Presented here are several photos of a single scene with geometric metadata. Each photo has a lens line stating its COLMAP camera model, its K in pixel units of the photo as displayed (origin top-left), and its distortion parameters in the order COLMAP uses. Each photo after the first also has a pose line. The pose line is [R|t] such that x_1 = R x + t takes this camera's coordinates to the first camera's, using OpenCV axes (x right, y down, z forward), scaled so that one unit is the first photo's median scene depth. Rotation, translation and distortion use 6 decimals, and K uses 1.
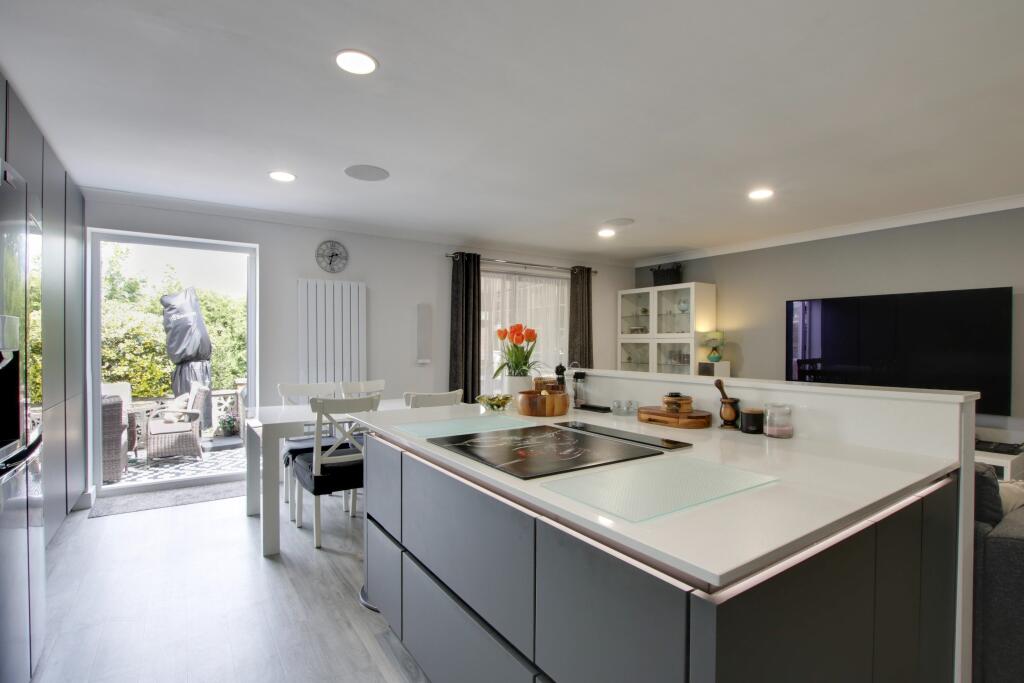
lens RADIAL K [[483.0, 0, 512.0], [0, 483.0, 341.5], [0, 0, 1]] dist [-0.001812, -0.000238]
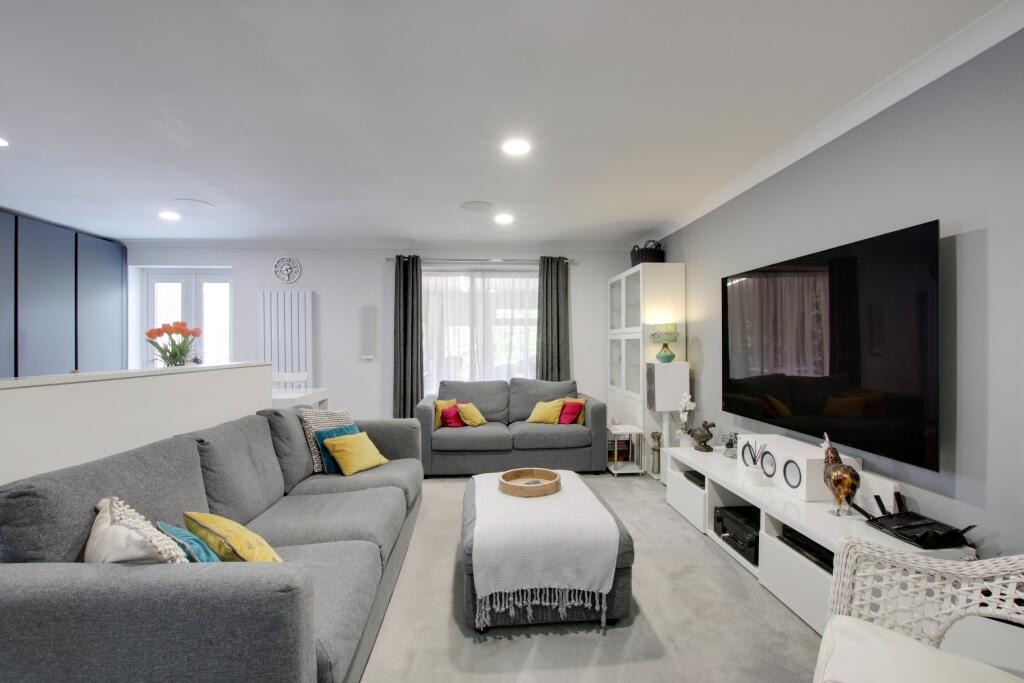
lens RADIAL K [[483.0, 0, 512.0], [0, 483.0, 341.5], [0, 0, 1]] dist [-0.001812, -0.000238]
pose [[0.851726, -0.006723, -0.523944, 0.634636], [0.002880, 0.999963, -0.008148, 0.014527], [0.523980, 0.005431, 0.851714, 0.214891]]
